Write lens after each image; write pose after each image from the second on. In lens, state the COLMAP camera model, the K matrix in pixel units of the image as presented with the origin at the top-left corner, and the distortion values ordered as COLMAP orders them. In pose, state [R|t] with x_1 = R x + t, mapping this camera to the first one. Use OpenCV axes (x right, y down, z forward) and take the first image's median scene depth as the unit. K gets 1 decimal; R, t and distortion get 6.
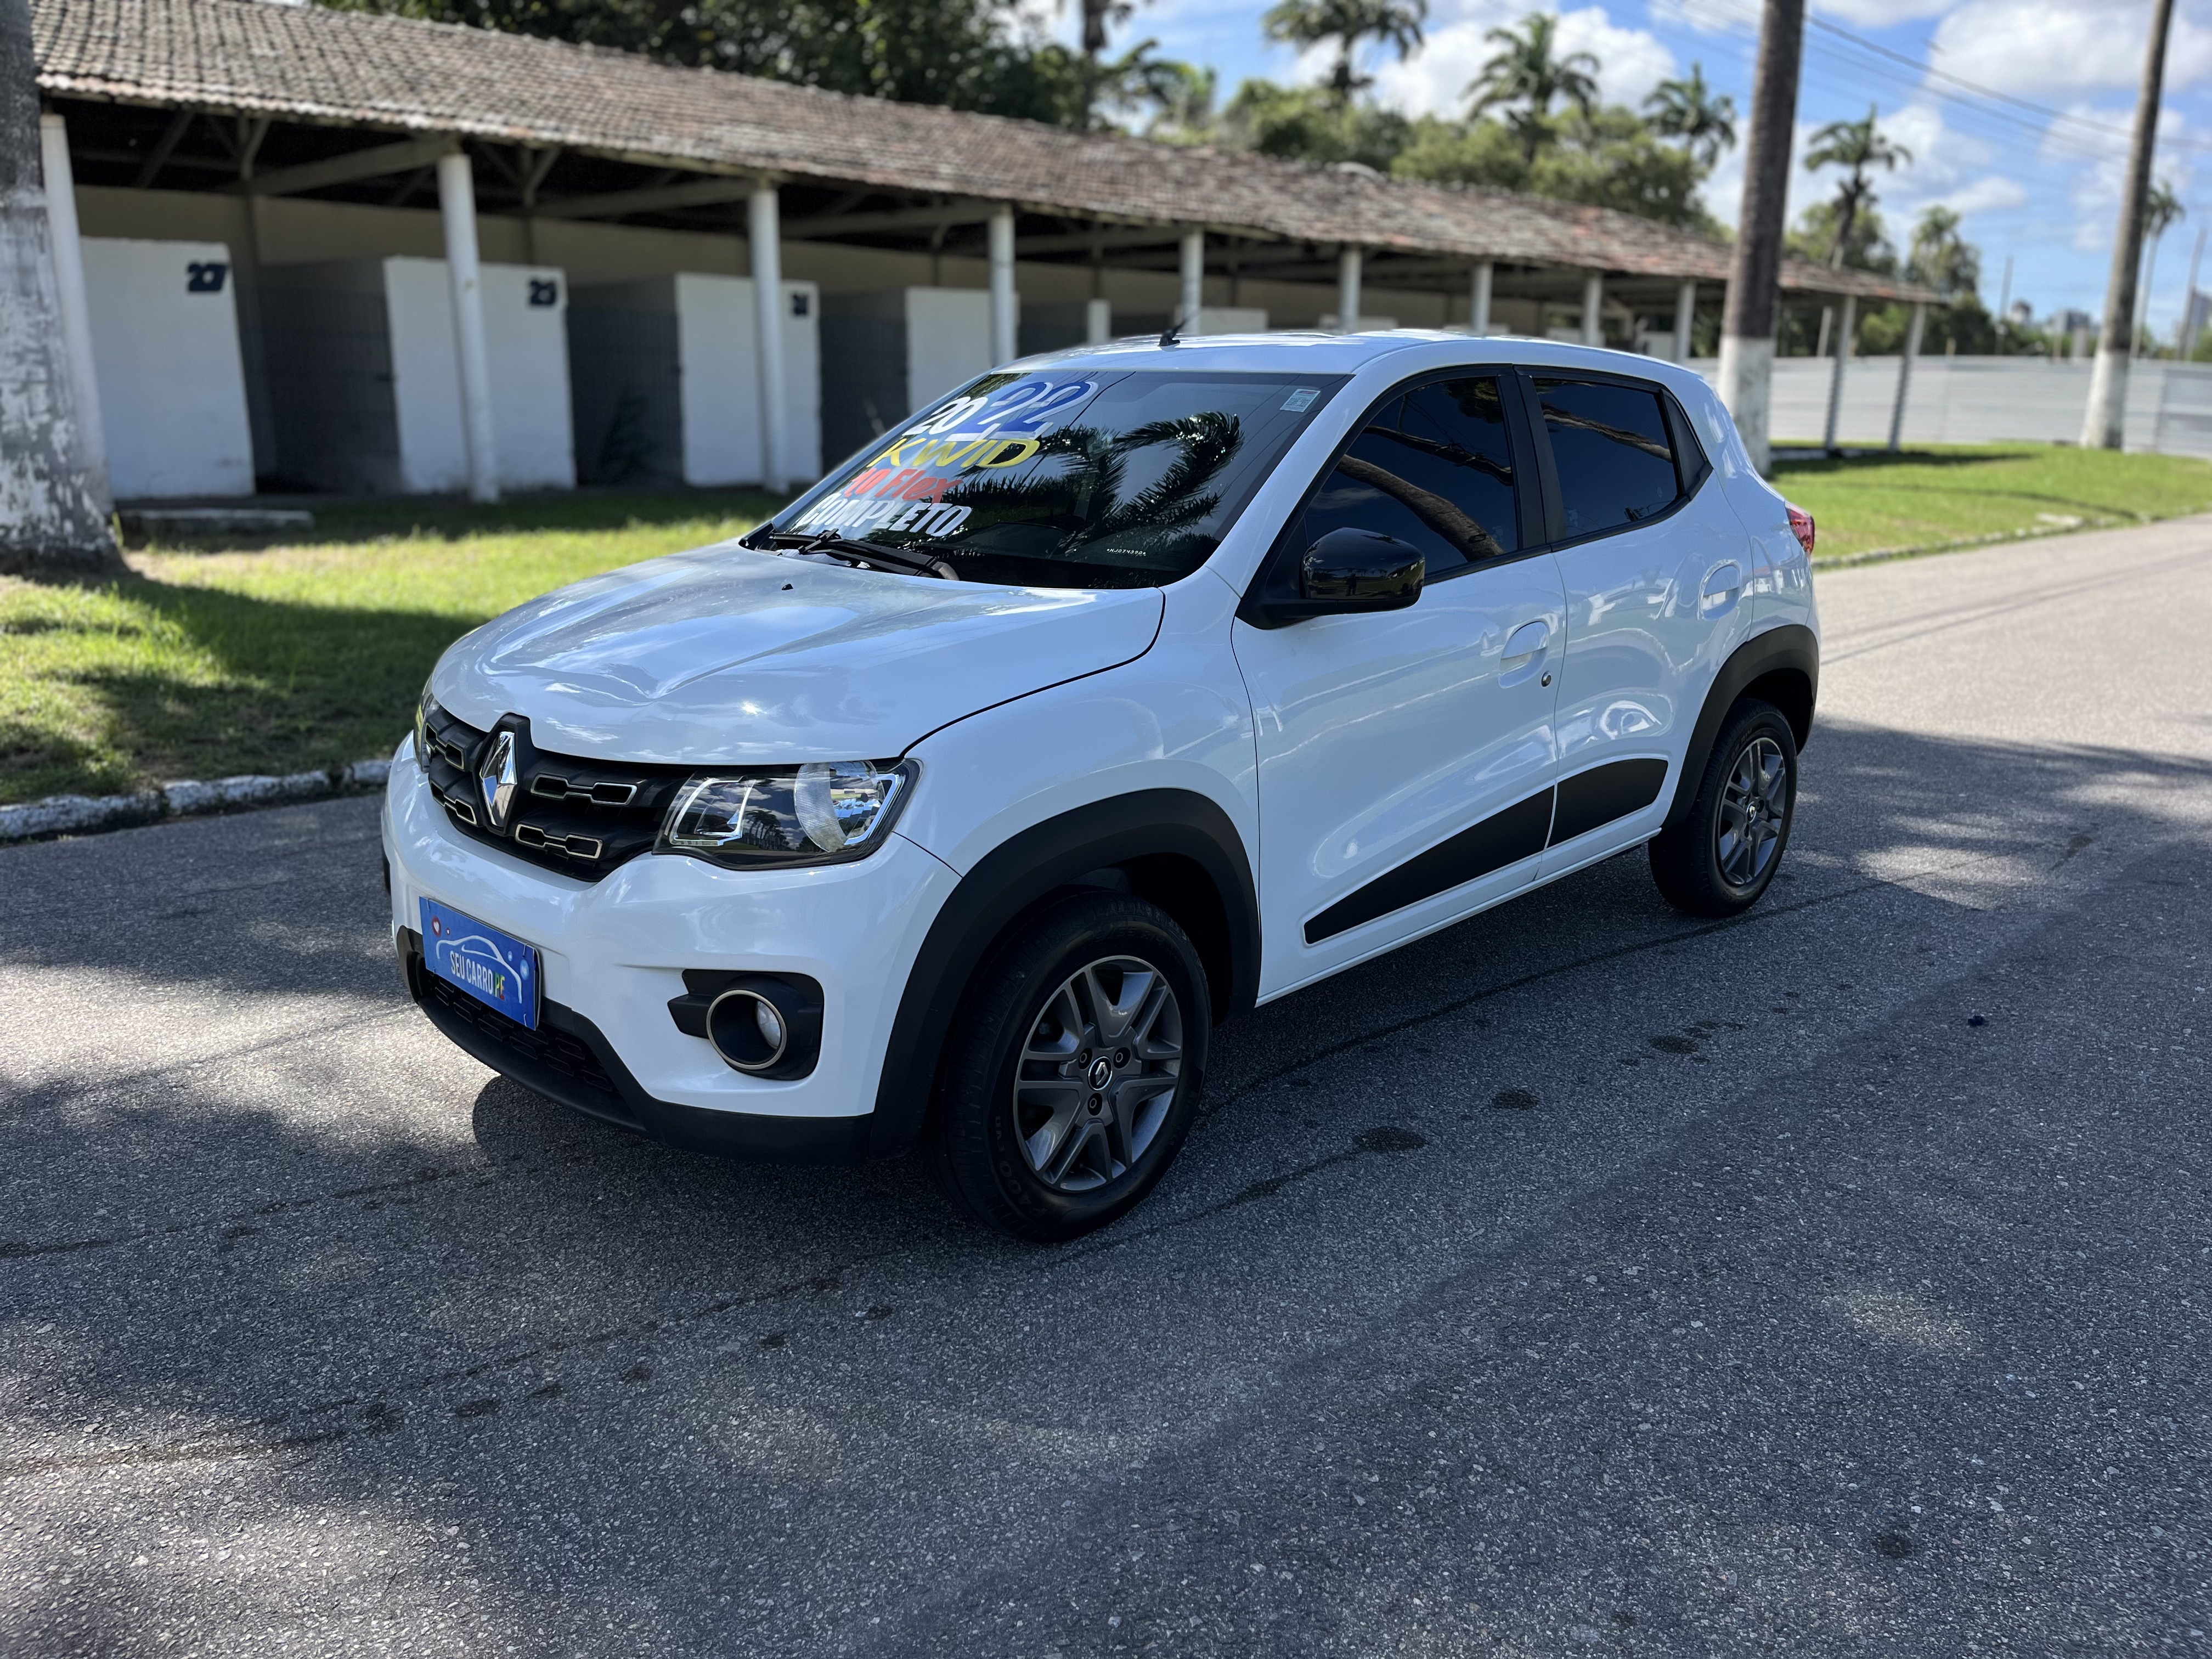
lens RADIAL K [[1667.4, 0, 1105.1], [0, 1667.4, 833.3], [0, 0, 1]] dist [0.063617, -0.080458]
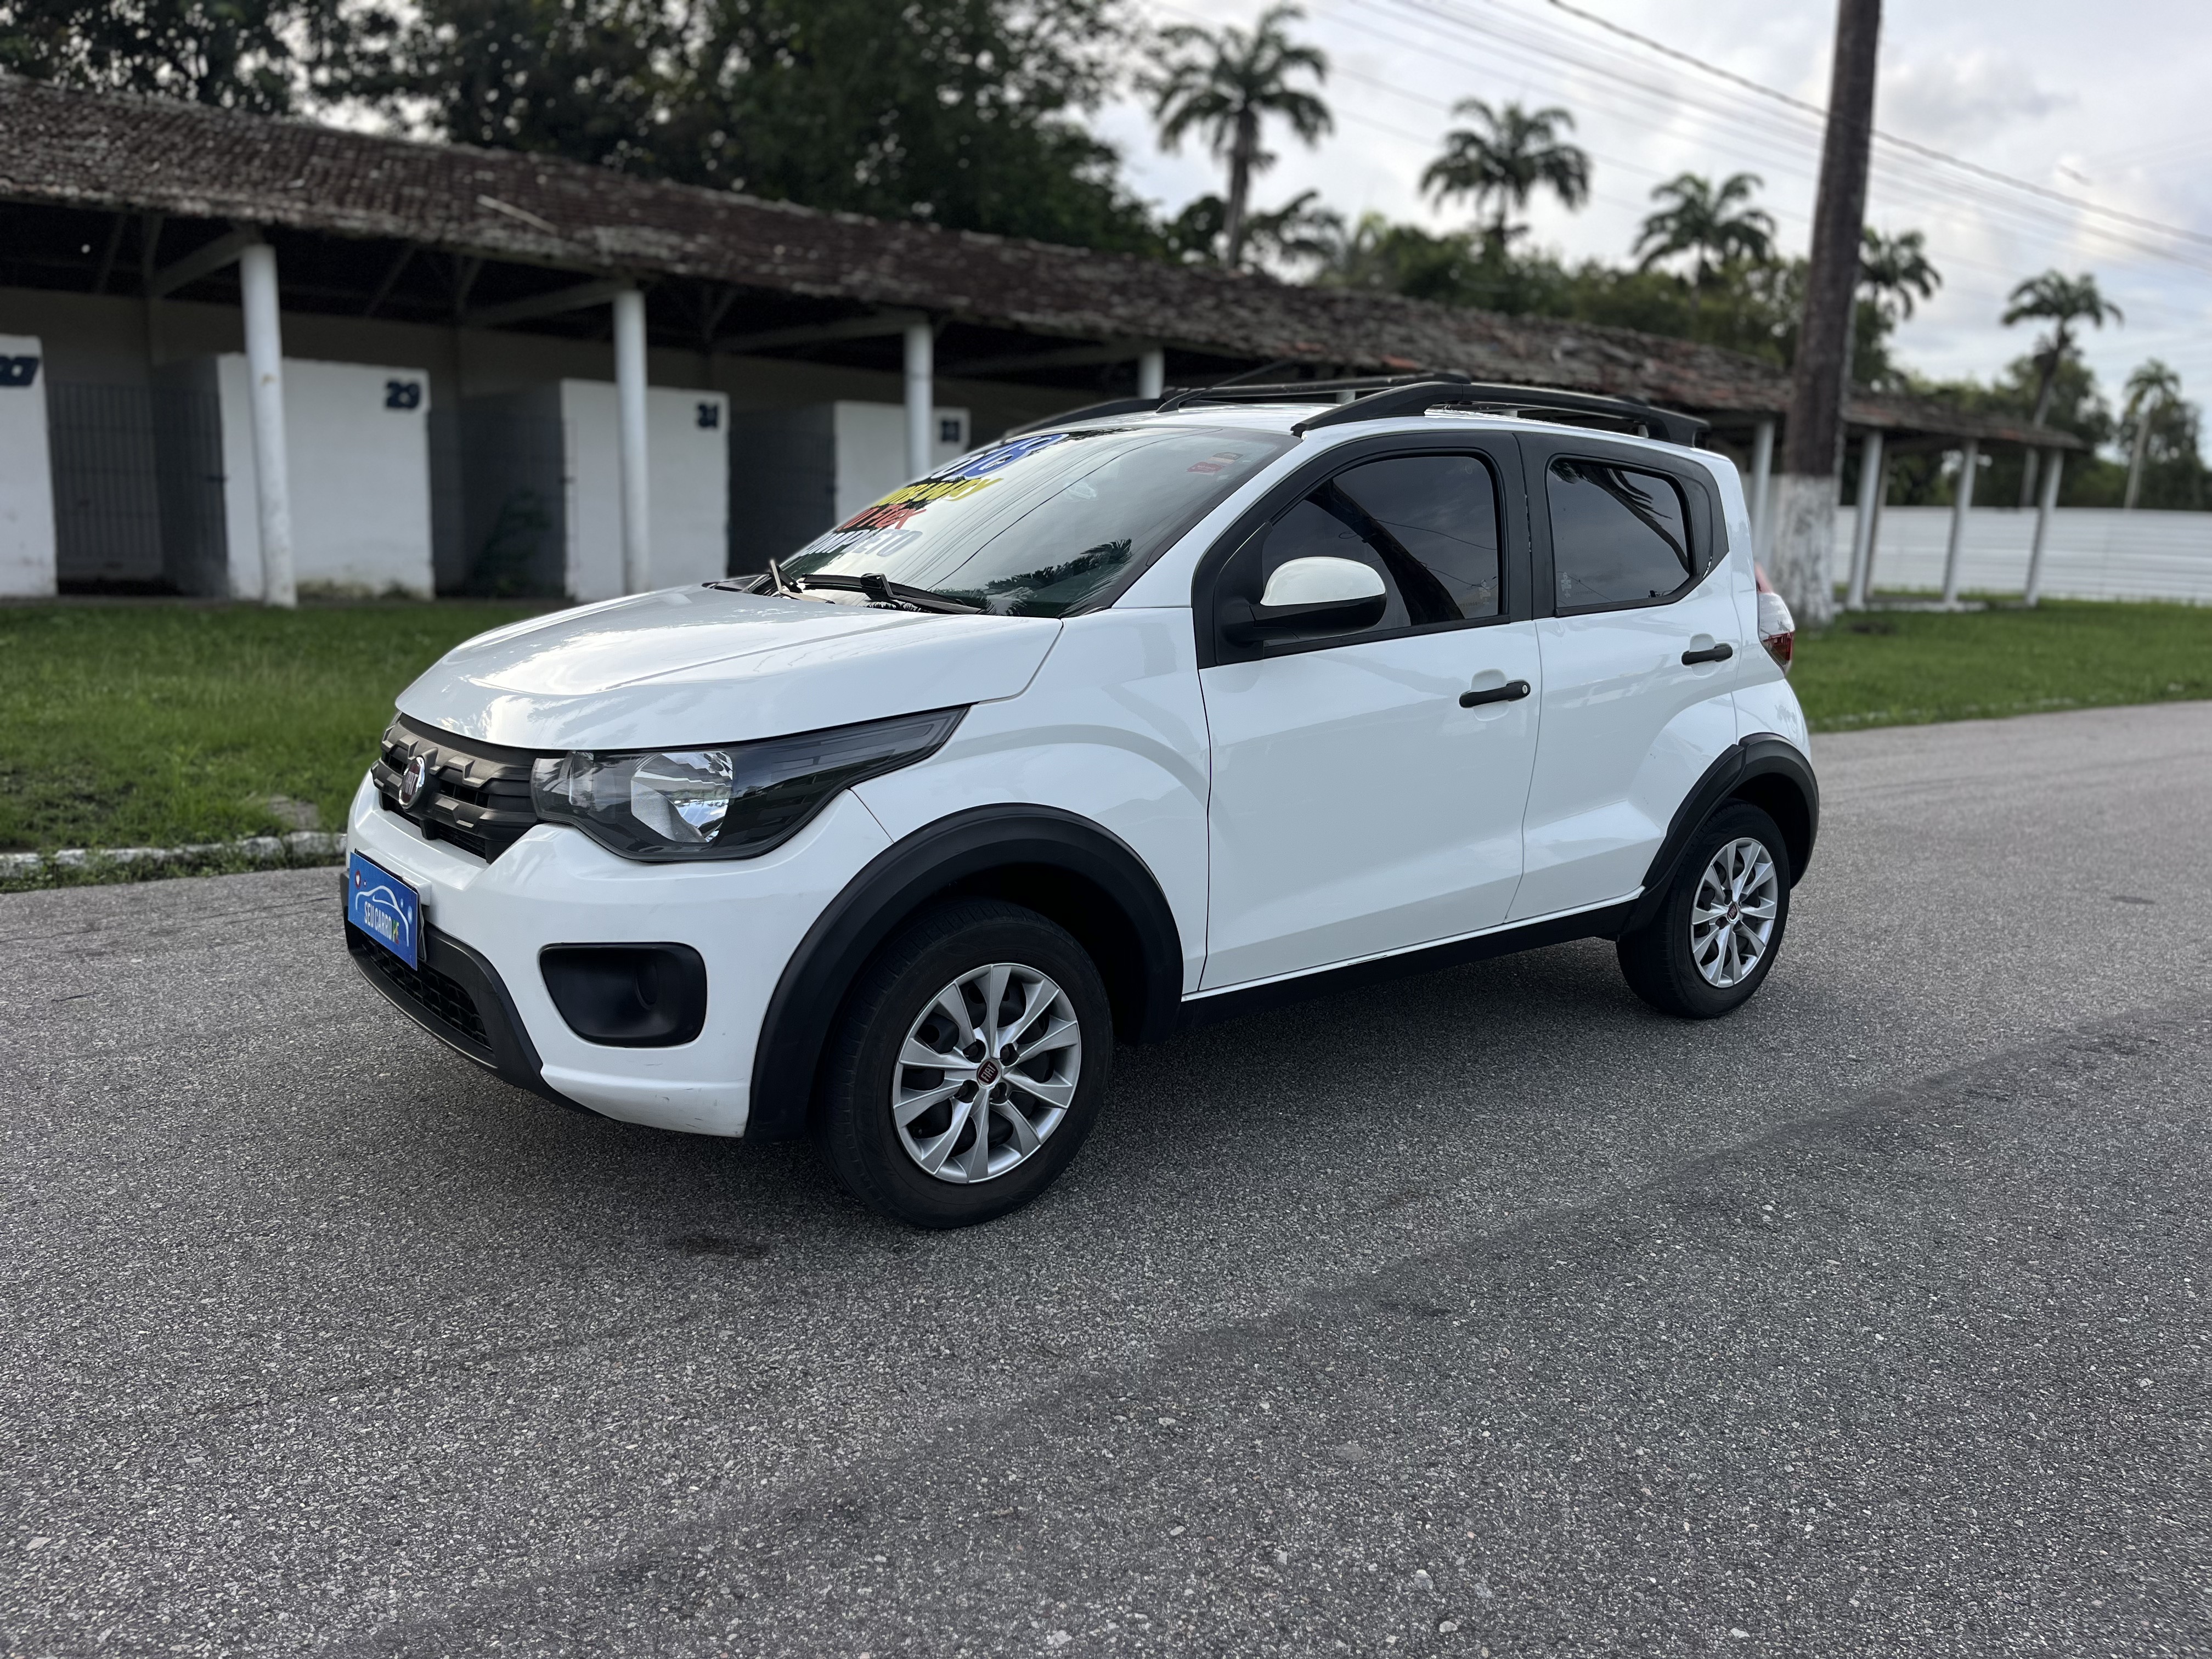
lens RADIAL K [[1667.4, 0, 1103.3], [0, 1667.4, 823.7], [0, 0, 1]] dist [0.063617, -0.080458]
pose [[0.992614, 0.042044, -0.113797, 0.141301], [-0.051618, 0.995250, -0.082536, -0.019248], [0.109786, 0.087800, 0.990070, 0.103195]]
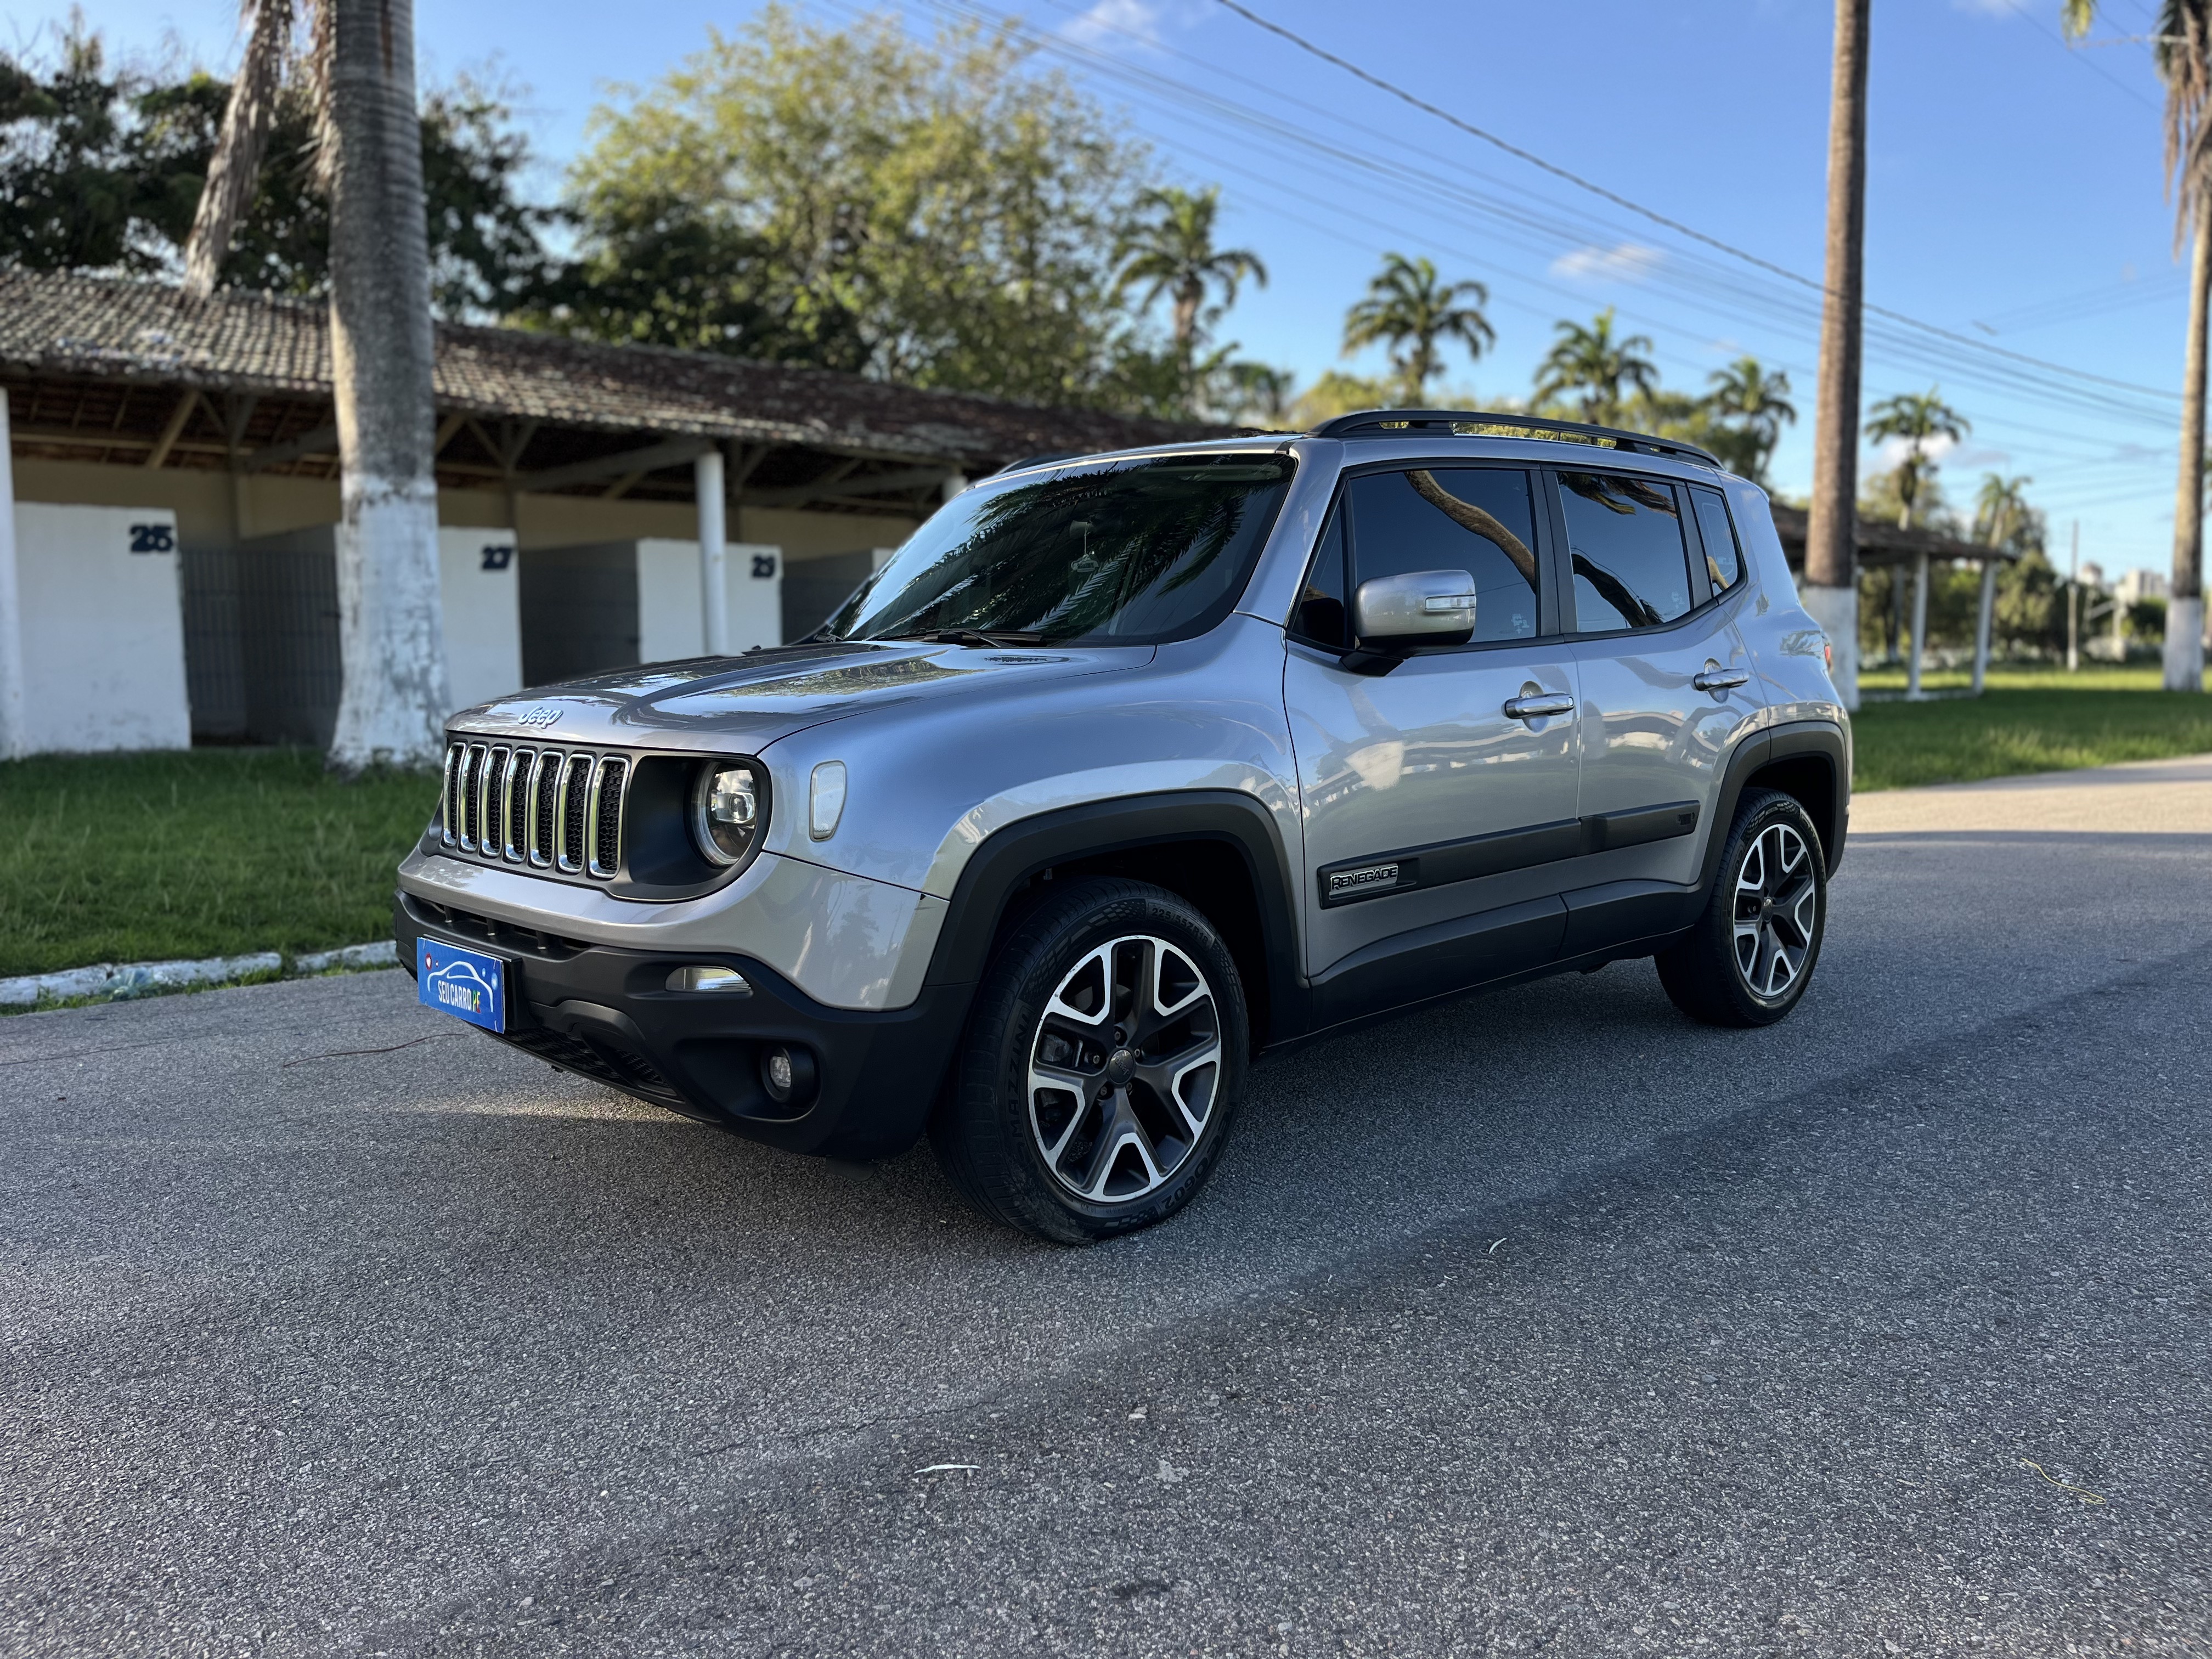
lens RADIAL K [[1667.4, 0, 1095.2], [0, 1667.4, 831.6], [0, 0, 1]] dist [0.063617, -0.080458]
pose [[0.998537, -0.011917, -0.052736, -0.039369], [0.003444, 0.987446, -0.157916, 0.032974], [0.053956, 0.157504, 0.986043, -0.074167]]
